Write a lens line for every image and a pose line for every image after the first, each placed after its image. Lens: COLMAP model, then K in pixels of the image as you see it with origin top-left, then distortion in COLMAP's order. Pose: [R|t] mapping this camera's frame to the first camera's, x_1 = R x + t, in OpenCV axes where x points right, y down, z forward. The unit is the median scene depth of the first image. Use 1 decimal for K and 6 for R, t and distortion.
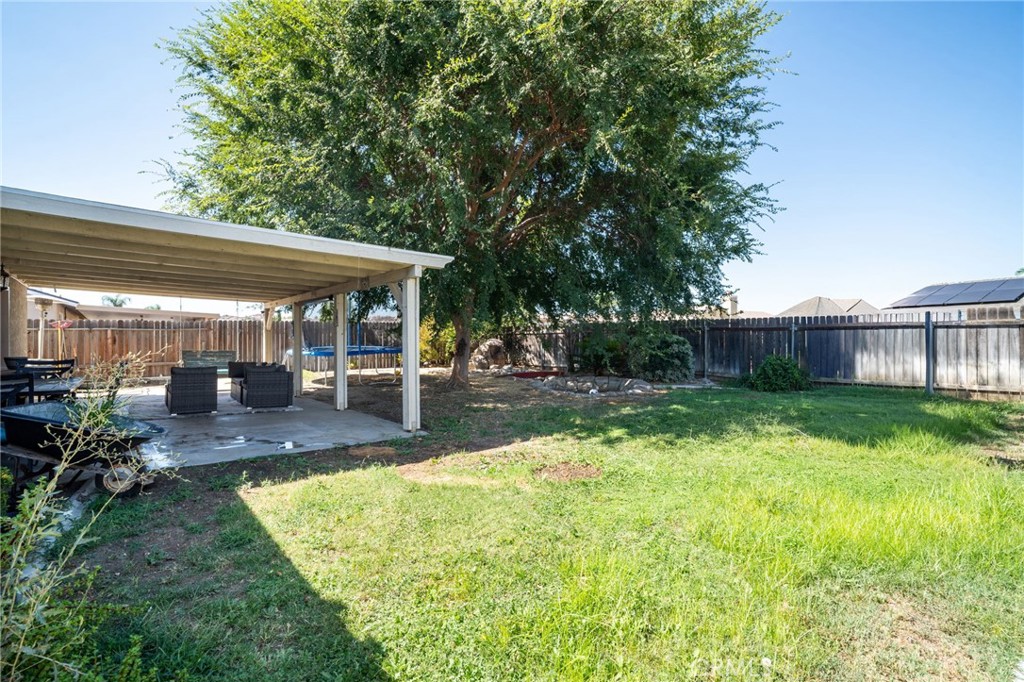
lens RADIAL K [[480.6, 0, 508.7], [0, 480.6, 332.5], [0, 0, 1]] dist [-0.013611, 0.000514]
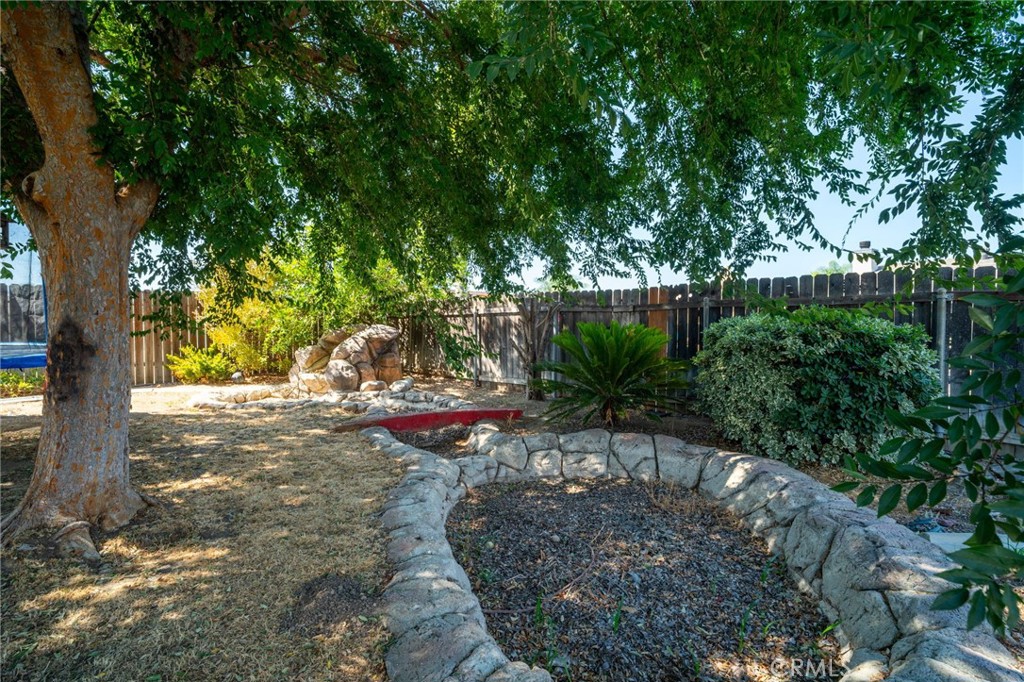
lens RADIAL K [[480.6, 0, 508.7], [0, 480.6, 332.5], [0, 0, 1]] dist [-0.013611, 0.000514]
pose [[0.995387, 0.002942, 0.095893, 0.068600], [-0.005437, 0.999653, 0.025773, 0.009118], [-0.095784, -0.026175, 0.995058, 0.631324]]
